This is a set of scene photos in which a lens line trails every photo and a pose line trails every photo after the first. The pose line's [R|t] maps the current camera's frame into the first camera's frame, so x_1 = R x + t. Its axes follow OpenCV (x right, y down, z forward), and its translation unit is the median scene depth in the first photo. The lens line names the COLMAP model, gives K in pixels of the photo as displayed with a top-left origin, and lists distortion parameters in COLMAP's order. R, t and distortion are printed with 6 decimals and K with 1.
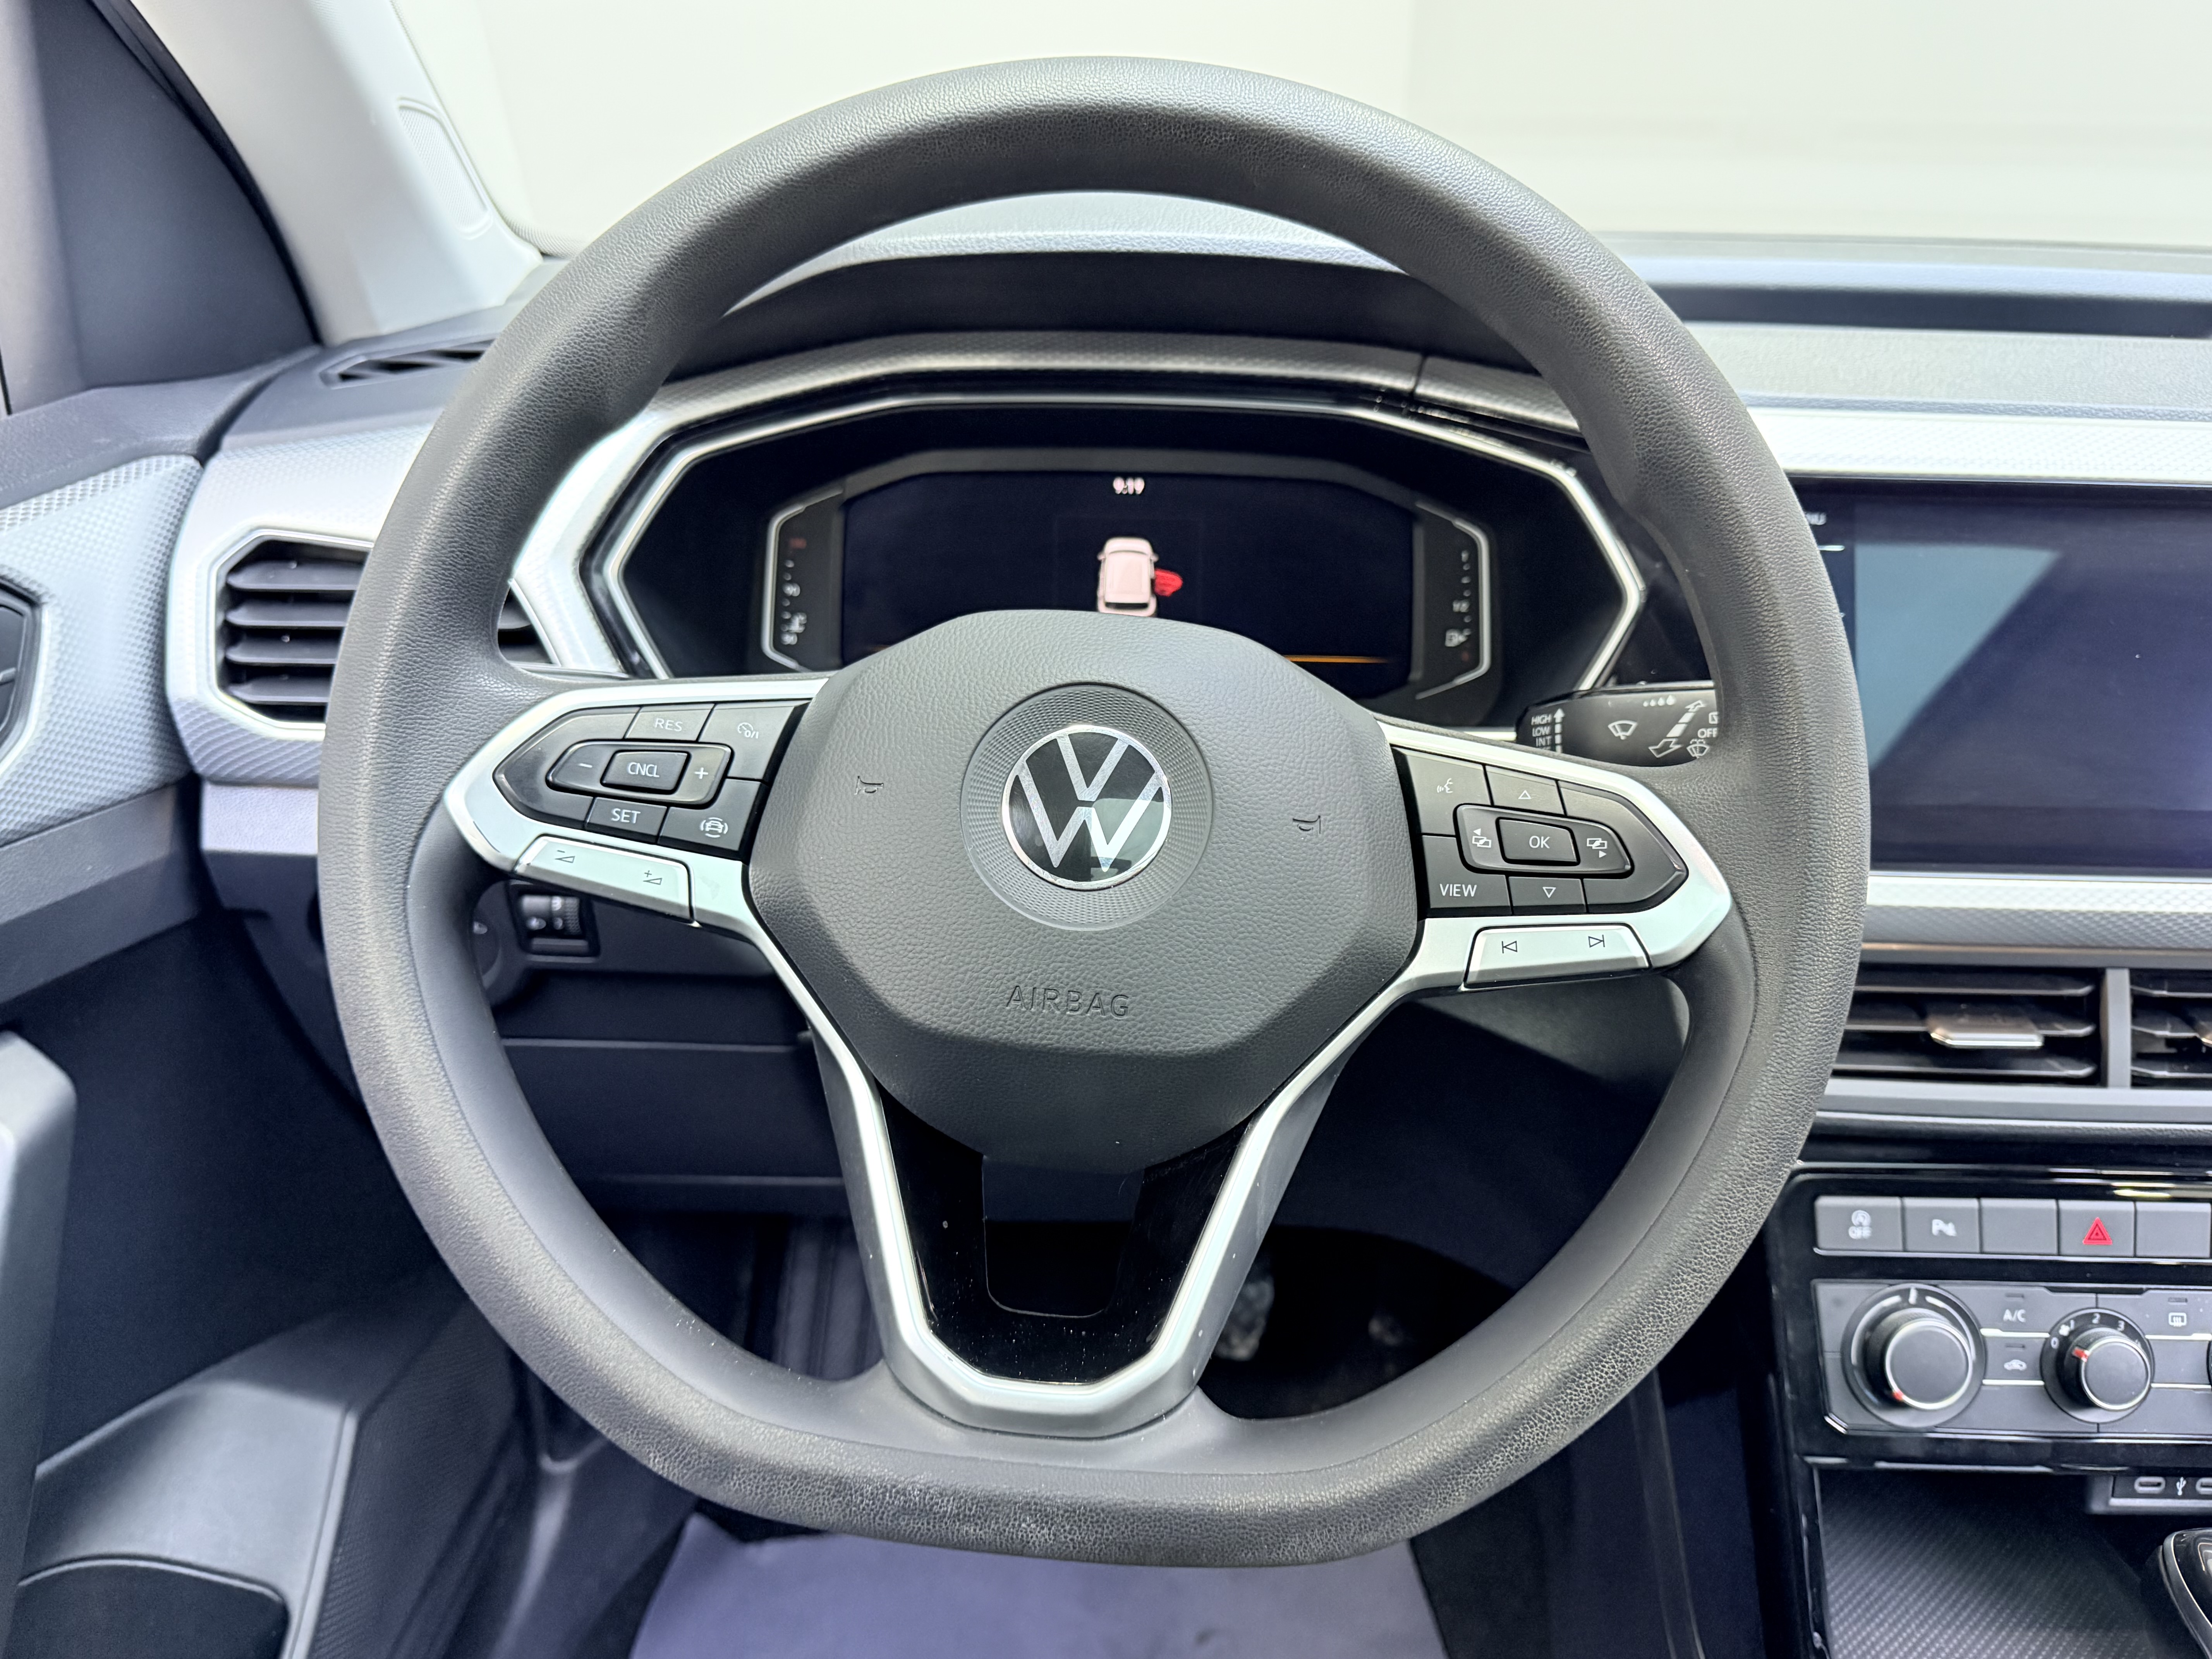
lens RADIAL K [[1656.0, 0, 1103.2], [0, 1656.0, 846.8], [0, 0, 1]] dist [0.067627, -0.085444]
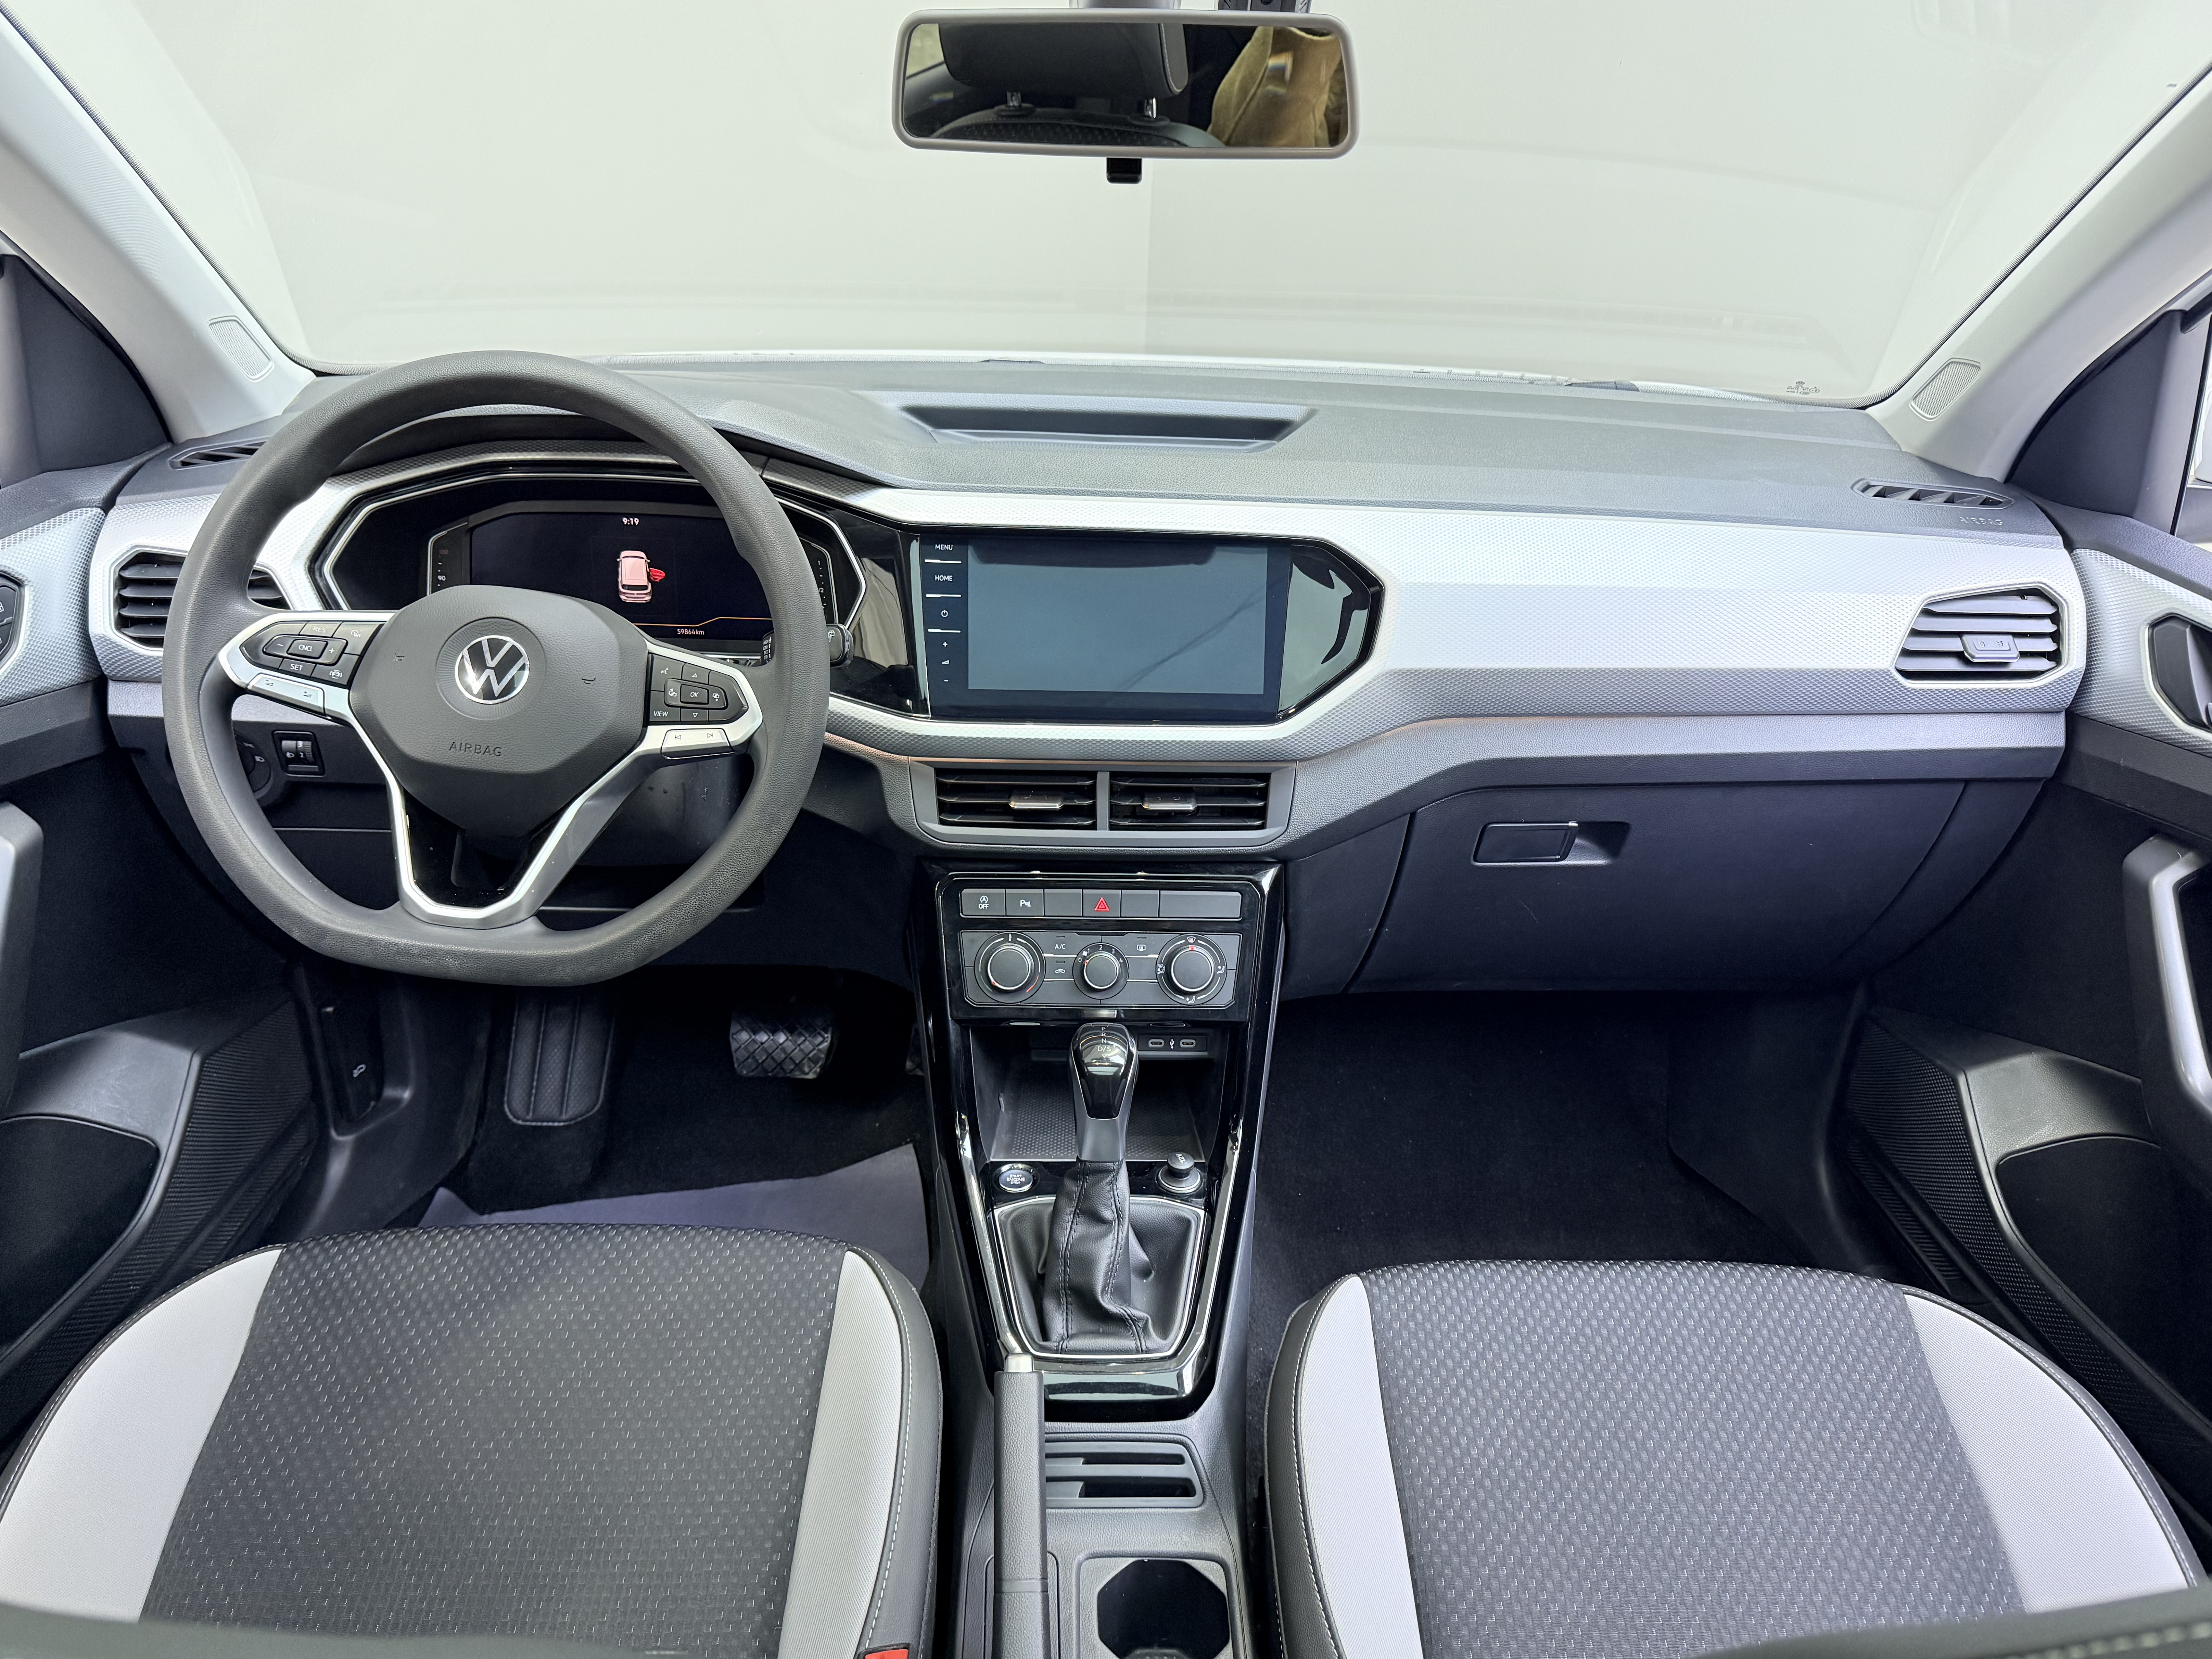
lens RADIAL K [[1656.0, 0, 1111.3], [0, 1656.0, 837.4], [0, 0, 1]] dist [0.067627, -0.085444]
pose [[0.998621, -0.007087, 0.052010, 0.505908], [0.006936, 0.999971, 0.003074, 0.144567], [-0.052031, -0.002709, 0.998642, -0.972055]]
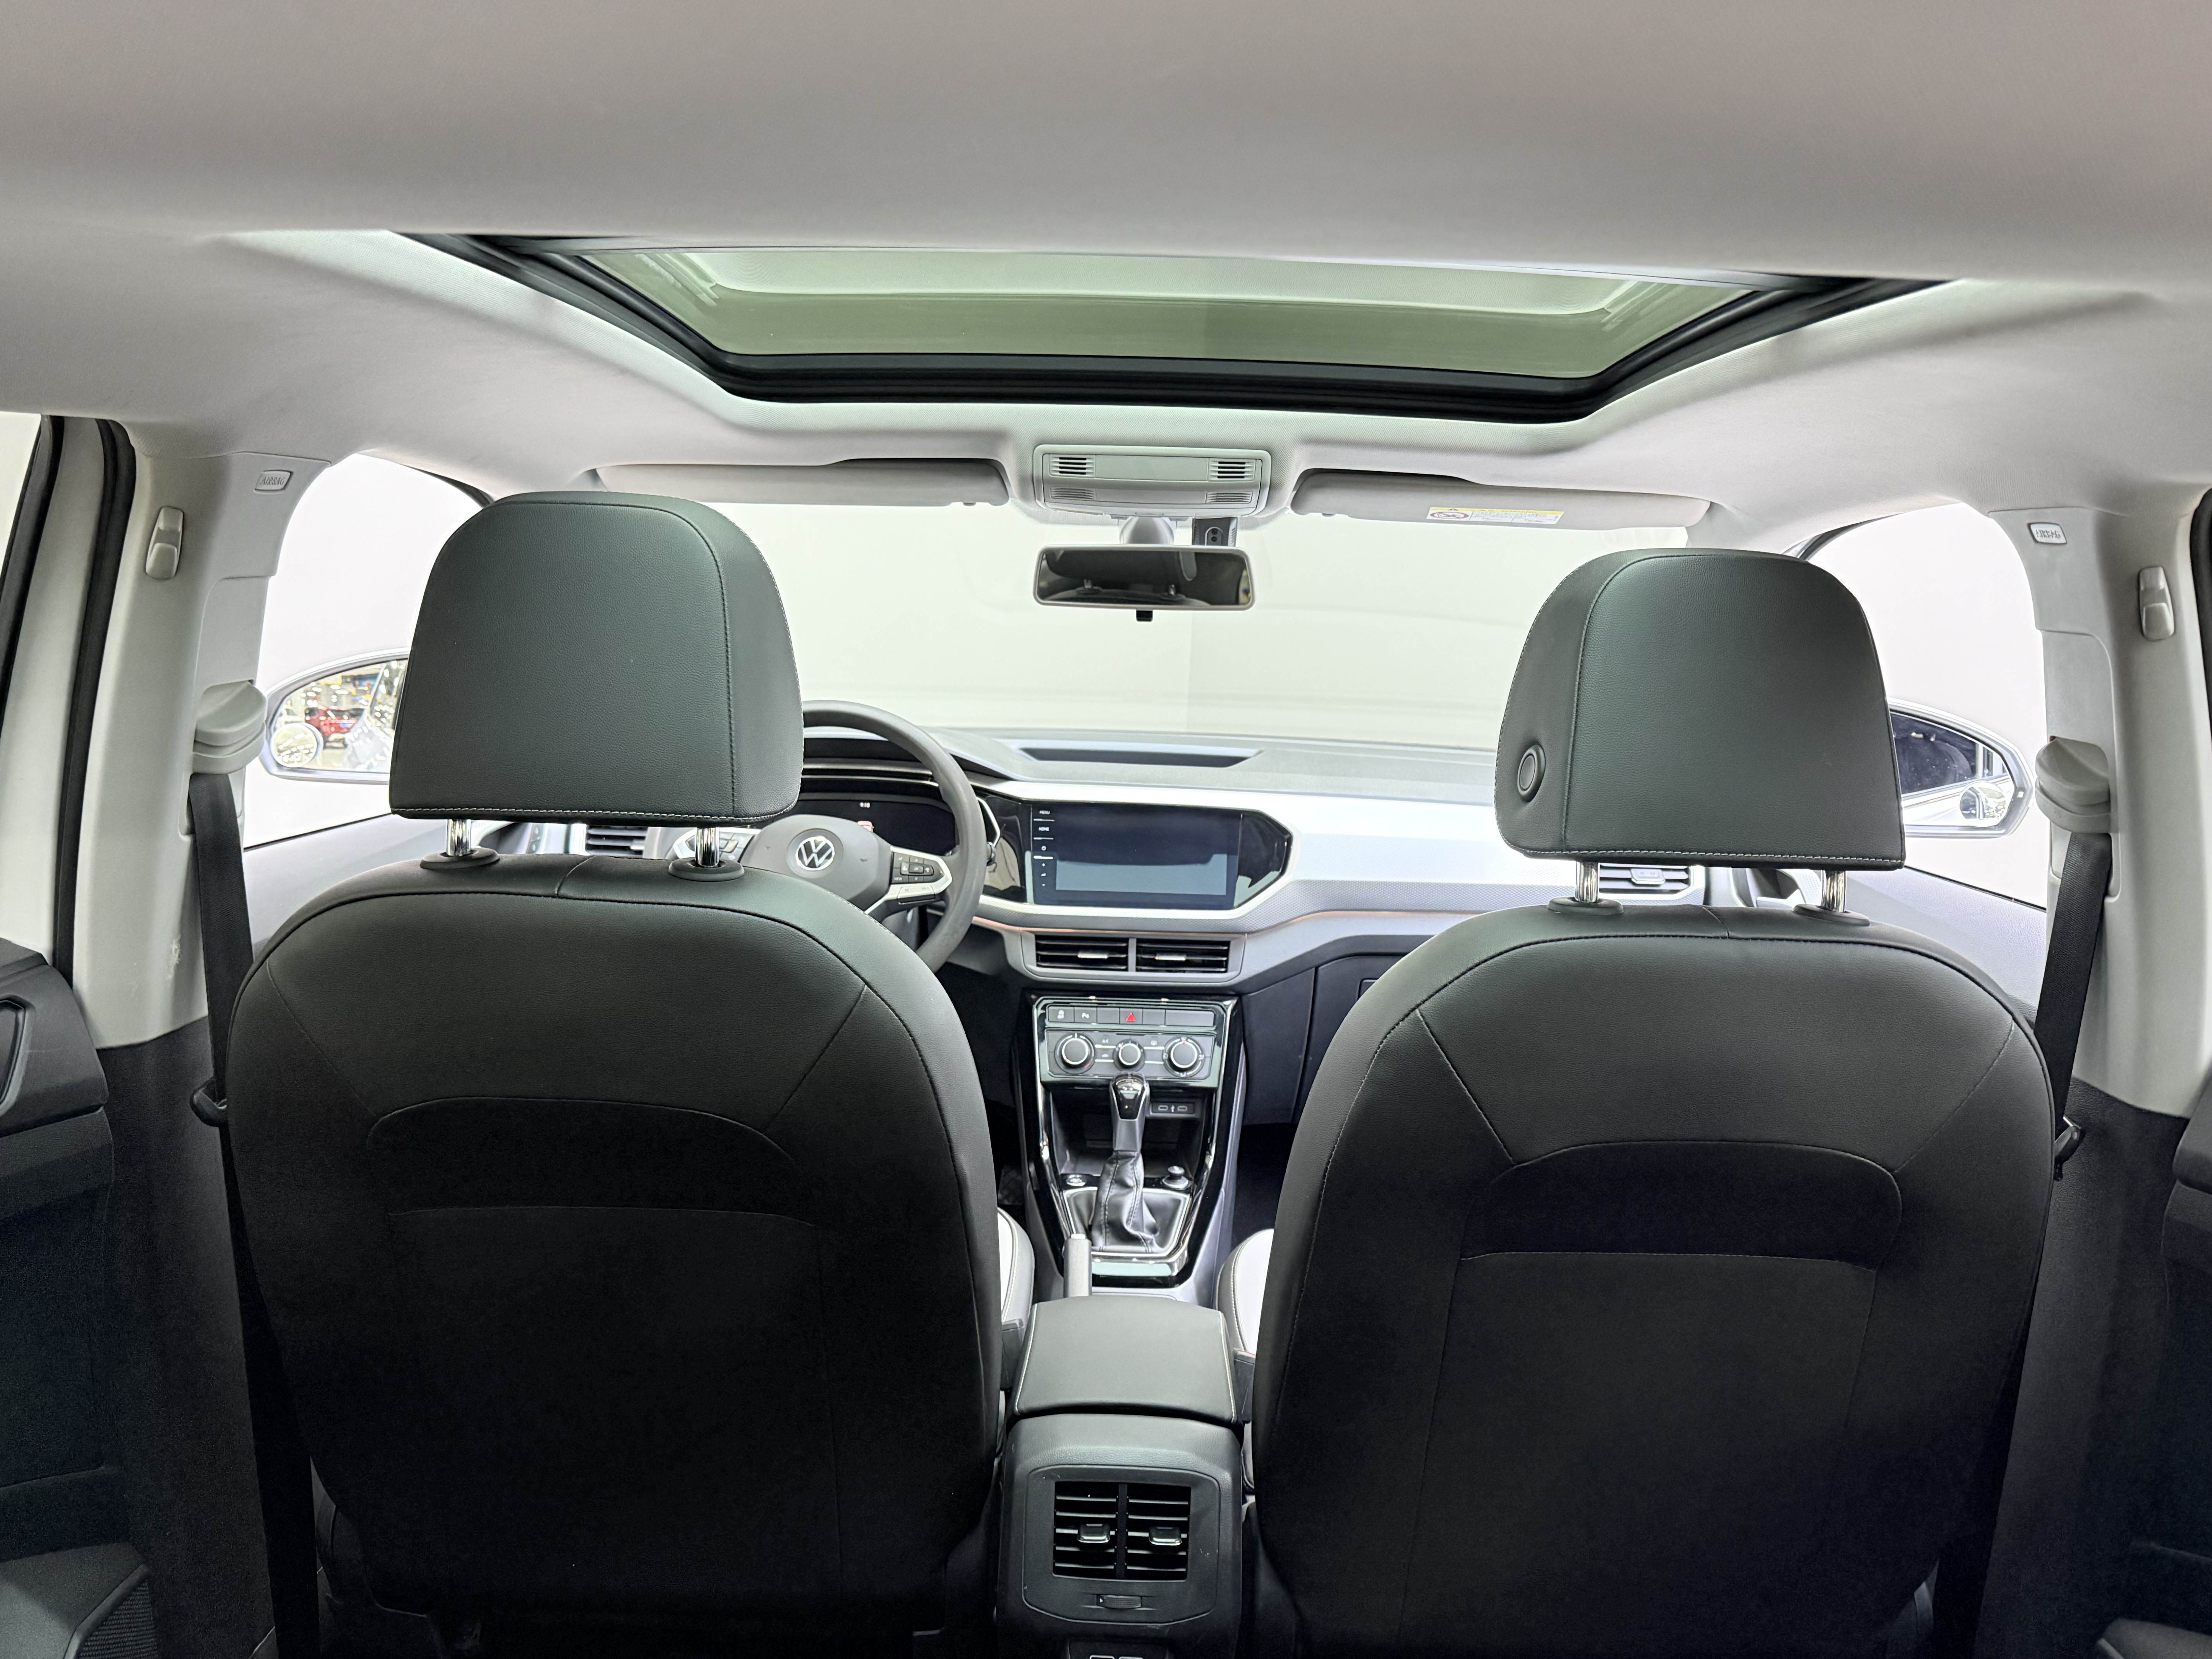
lens RADIAL K [[1656.0, 0, 1114.1], [0, 1656.0, 825.9], [0, 0, 1]] dist [0.067627, -0.085444]
pose [[0.999824, 0.012803, 0.013731, 0.512020], [-0.008916, 0.967456, -0.252883, 0.707405], [-0.016522, 0.252716, 0.967399, -2.350243]]
